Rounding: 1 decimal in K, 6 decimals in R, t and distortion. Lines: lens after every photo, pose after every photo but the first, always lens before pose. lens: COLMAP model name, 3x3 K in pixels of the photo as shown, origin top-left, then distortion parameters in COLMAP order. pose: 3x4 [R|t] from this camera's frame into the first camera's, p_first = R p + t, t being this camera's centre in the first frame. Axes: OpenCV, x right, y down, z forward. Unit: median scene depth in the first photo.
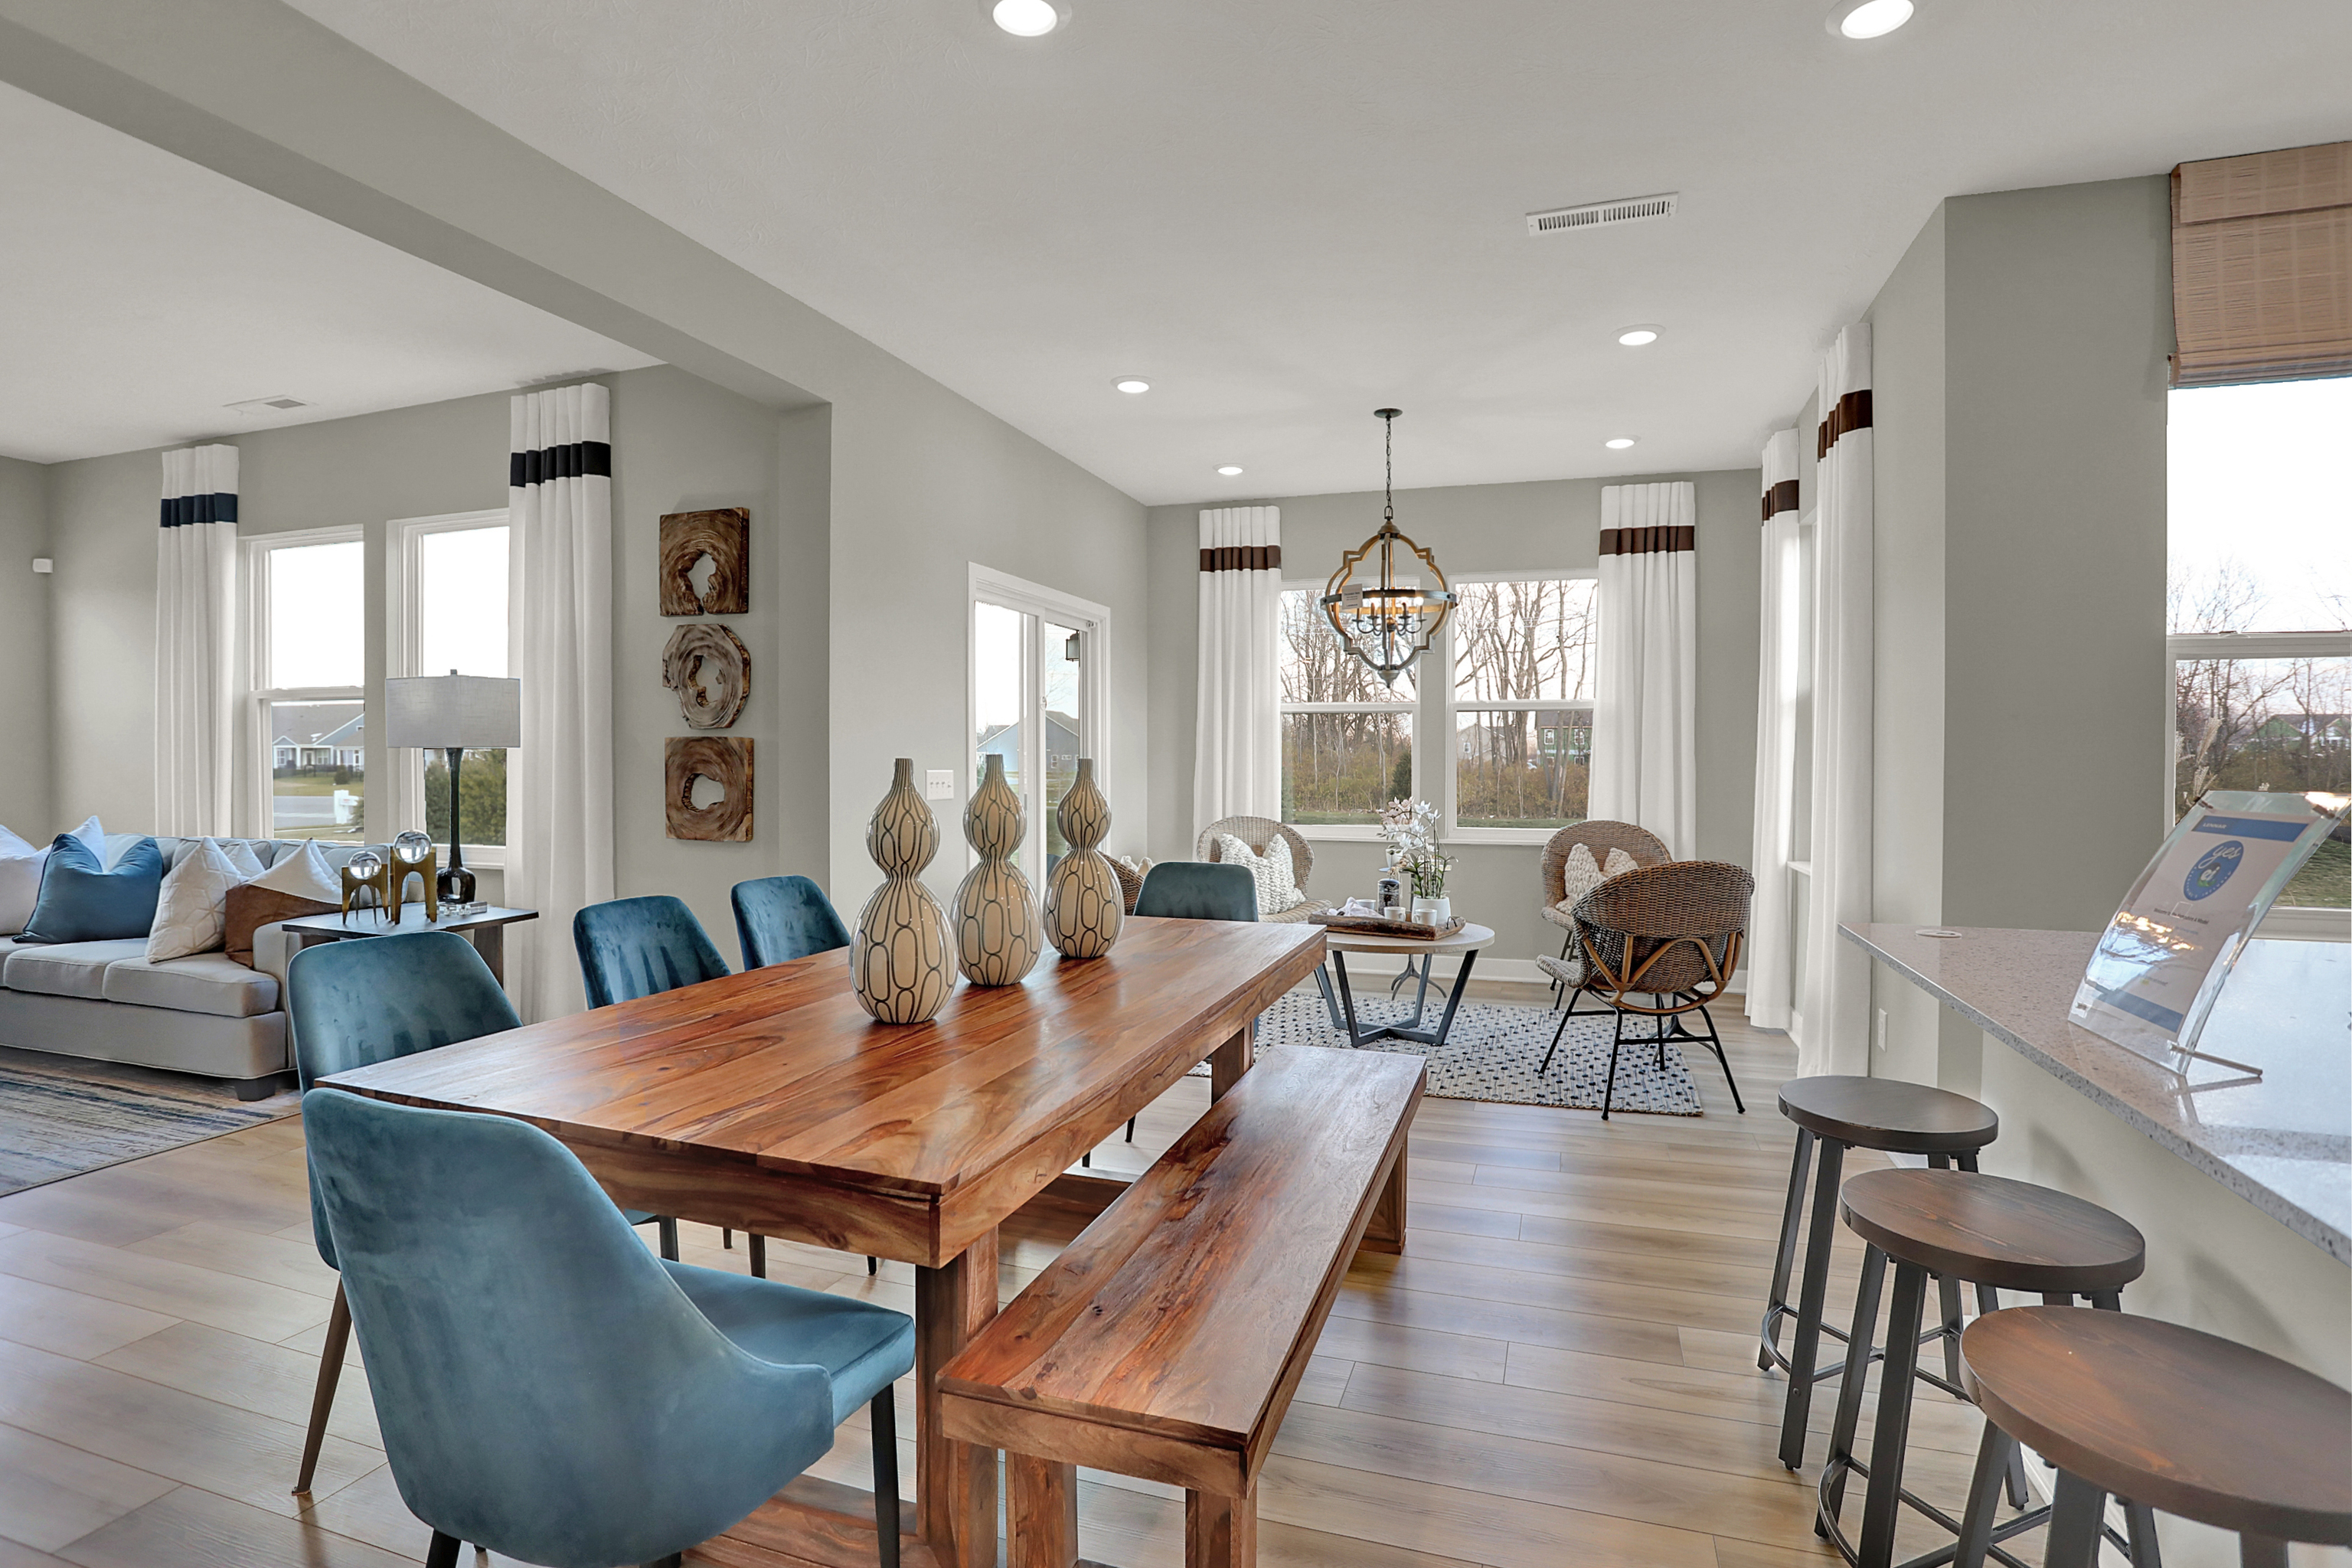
lens RADIAL K [[1153.1, 0, 1171.8], [0, 1153.1, 768.3], [0, 0, 1]] dist [-0.029613, 0.000619]
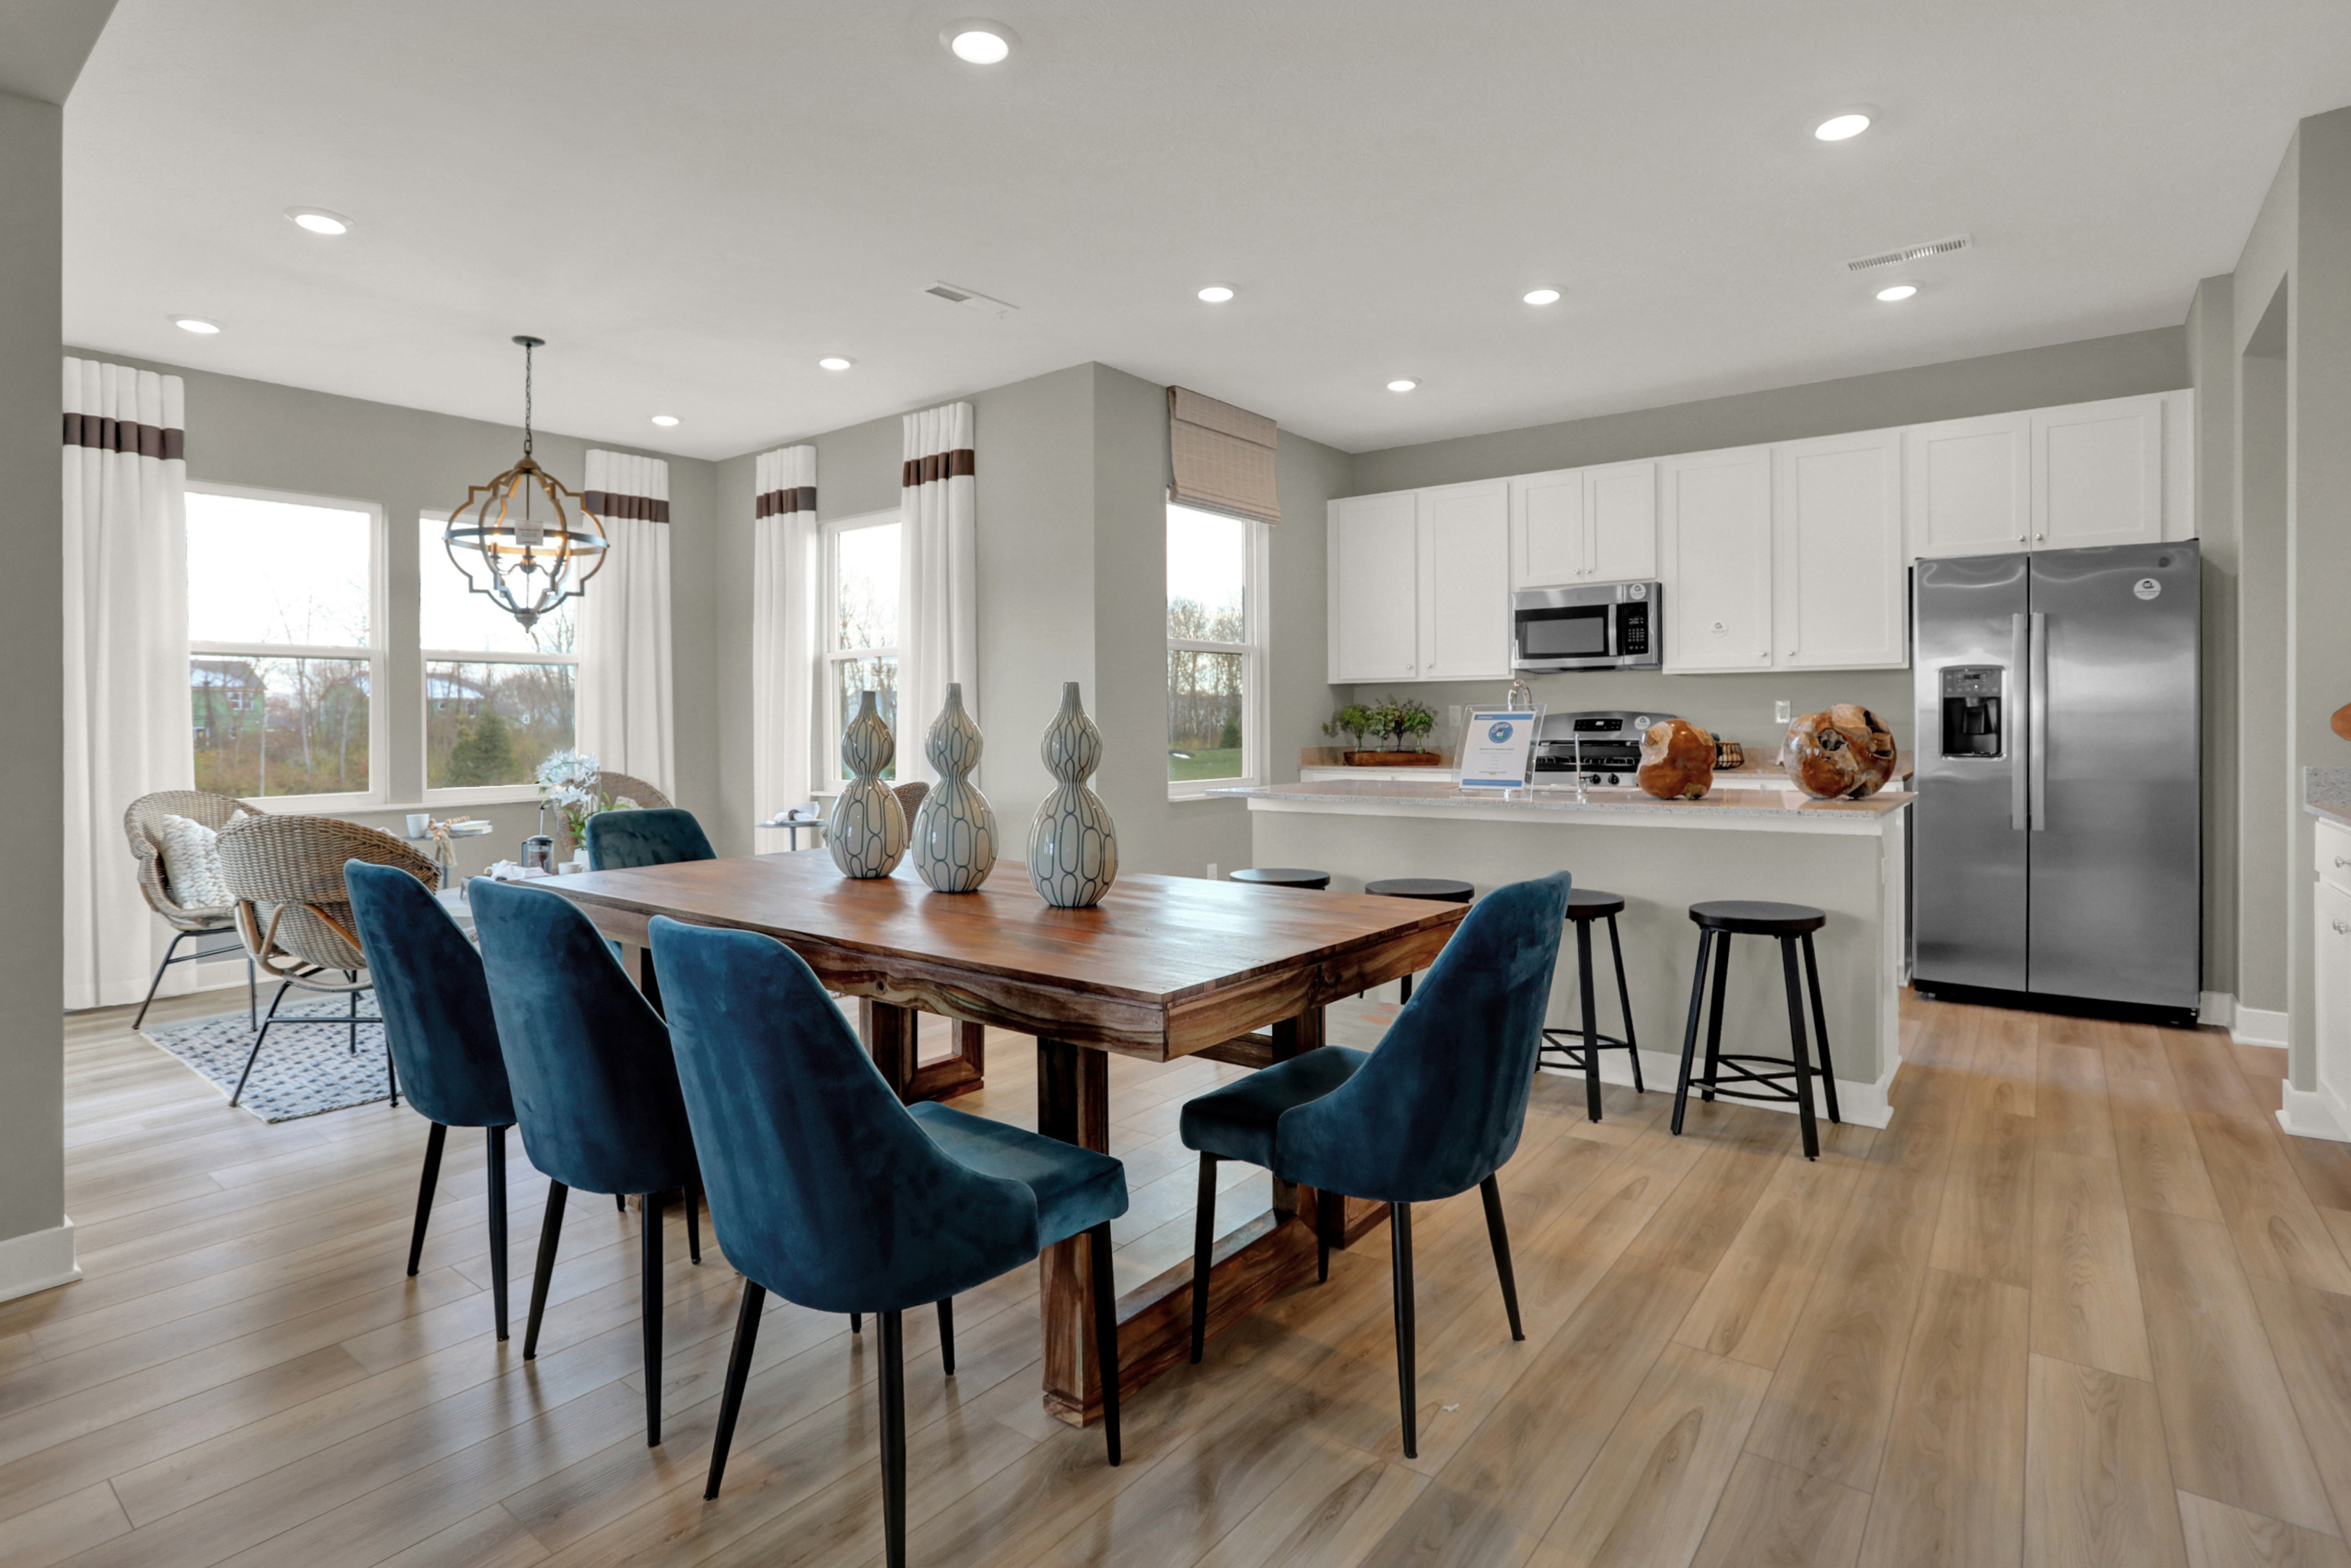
lens RADIAL K [[1200.8, 0, 1193.1], [0, 1200.8, 696.5], [0, 0, 1]] dist [-0.031731, -0.000185]
pose [[0.301094, 0.024026, 0.953292, -0.731393], [0.014837, 0.999444, -0.029875, 0.028014], [-0.953479, 0.023139, 0.300570, 0.283293]]
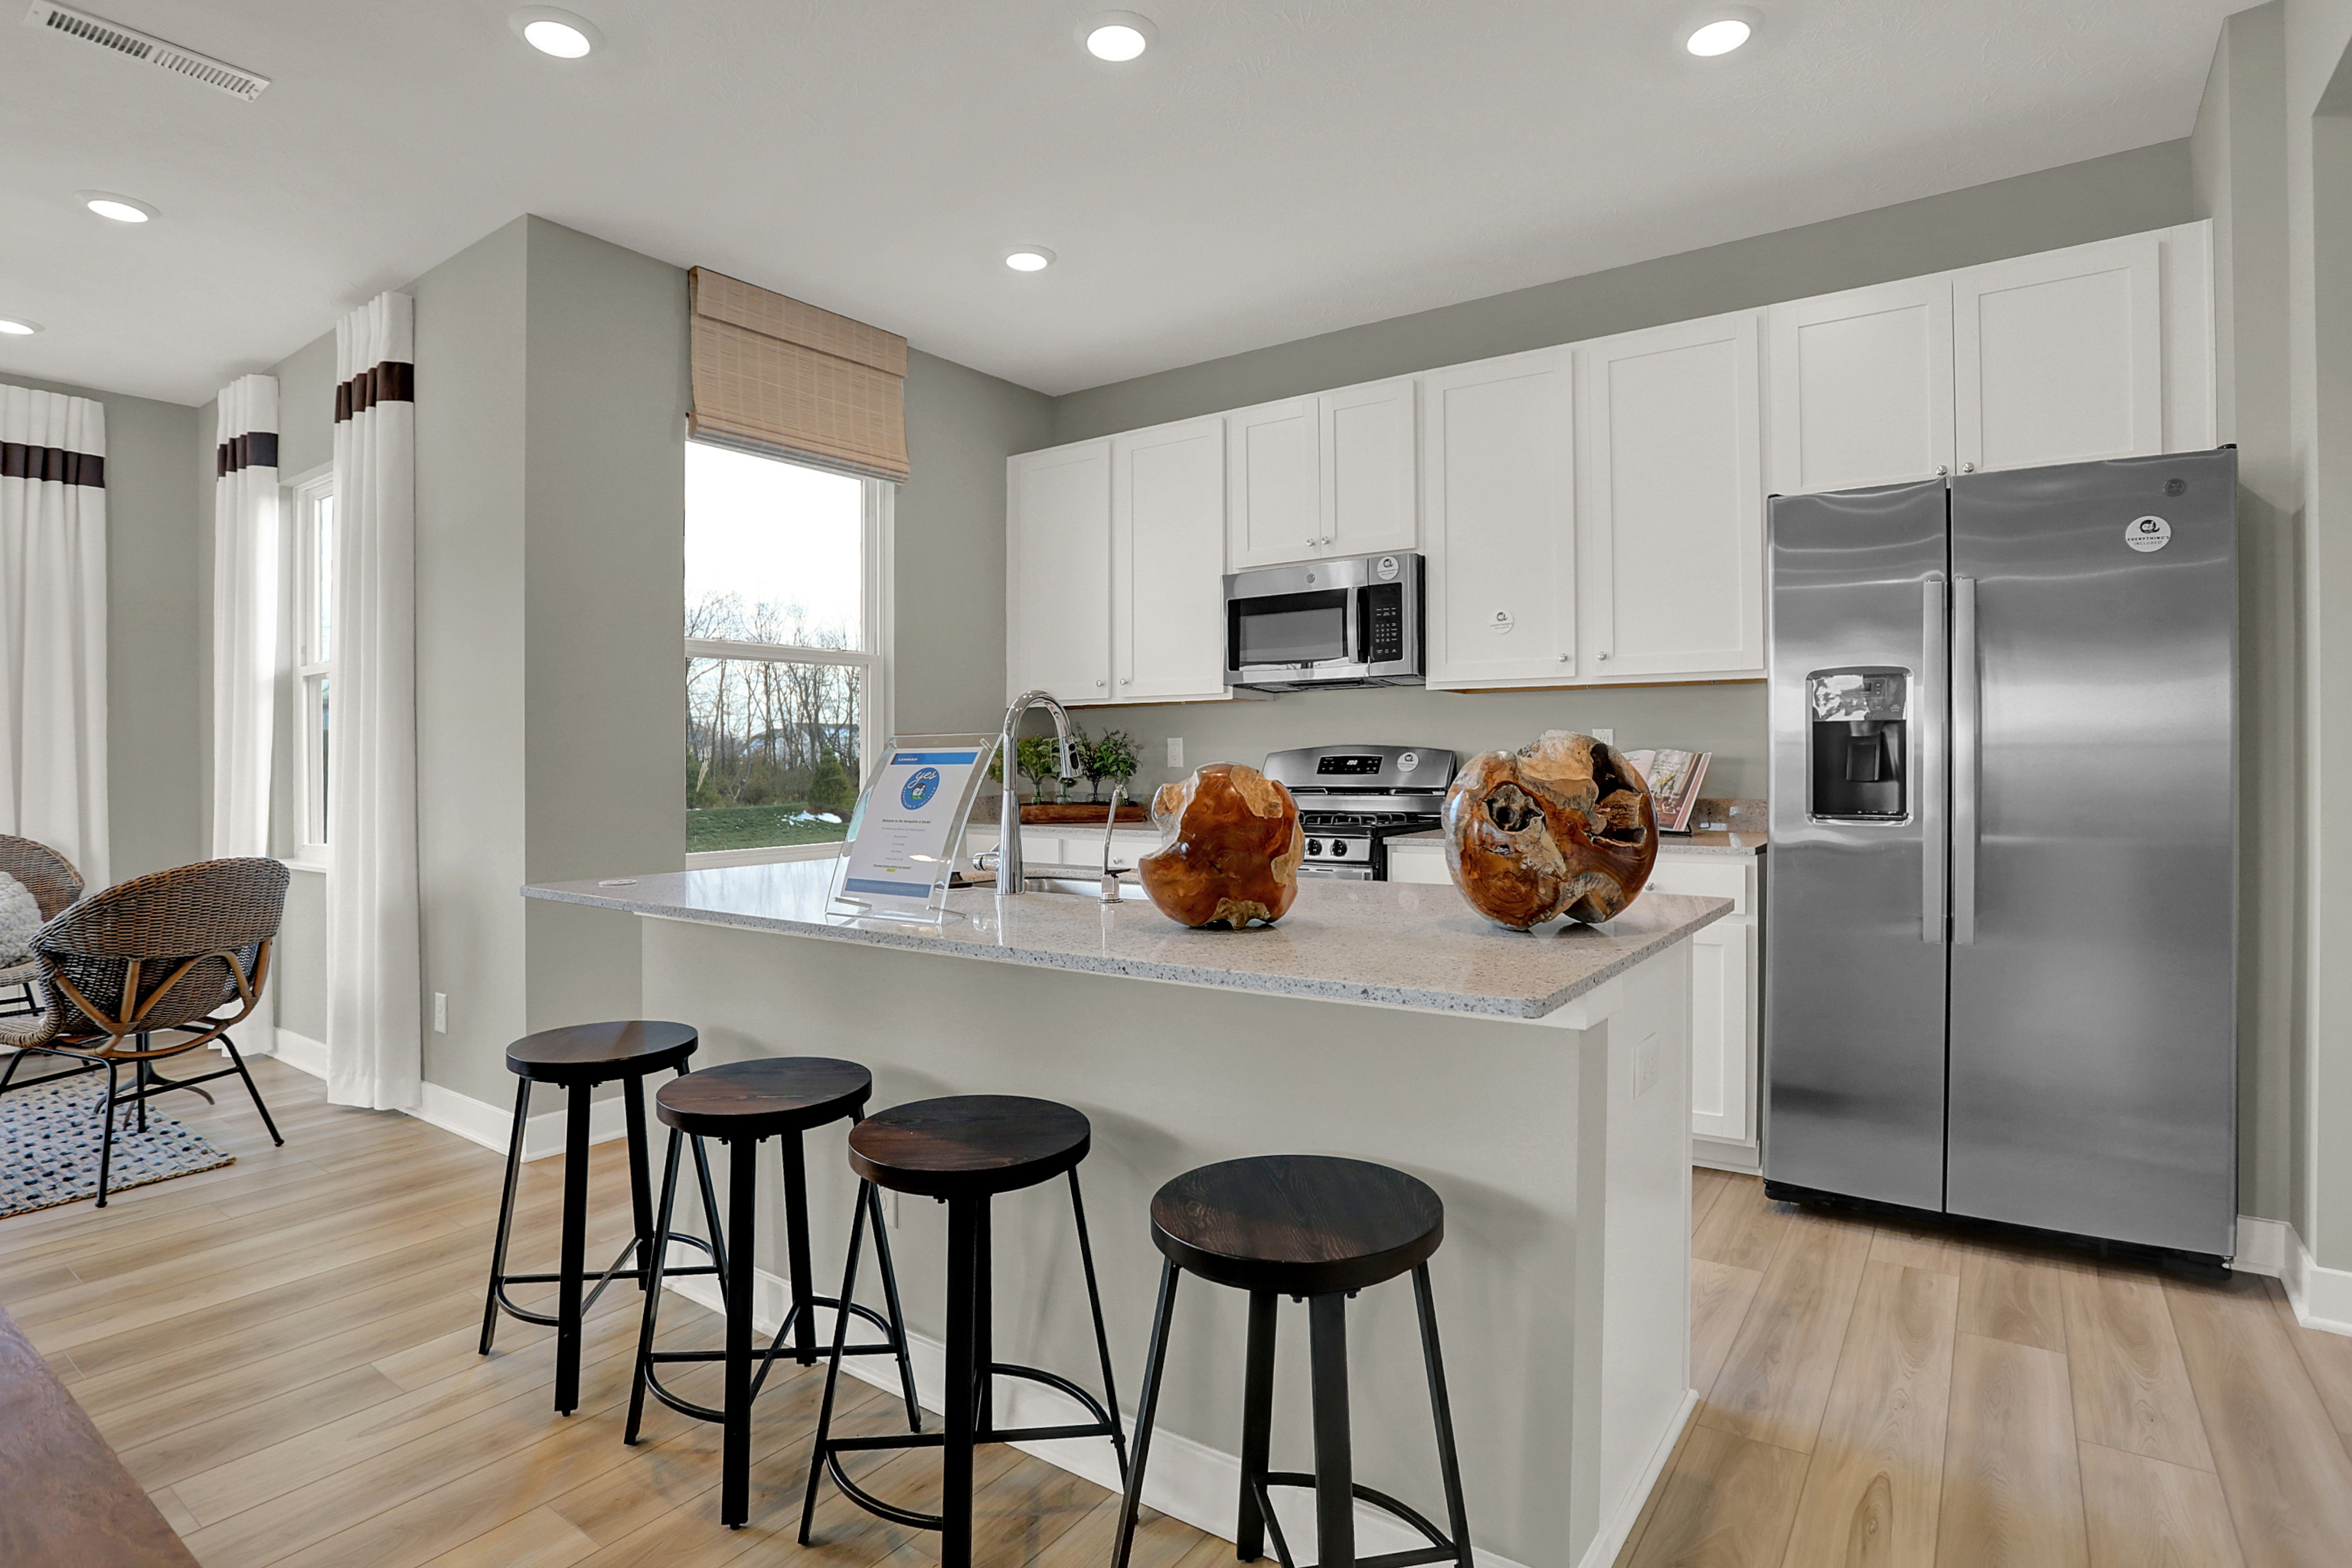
lens RADIAL K [[1210.9, 0, 1172.8], [0, 1210.9, 727.3], [0, 0, 1]] dist [-0.034574, 0.001832]
pose [[0.286832, 0.023143, 0.957701, -0.173742], [0.018266, 0.999394, -0.029622, 0.022777], [-0.957807, 0.025990, 0.286236, 0.082632]]
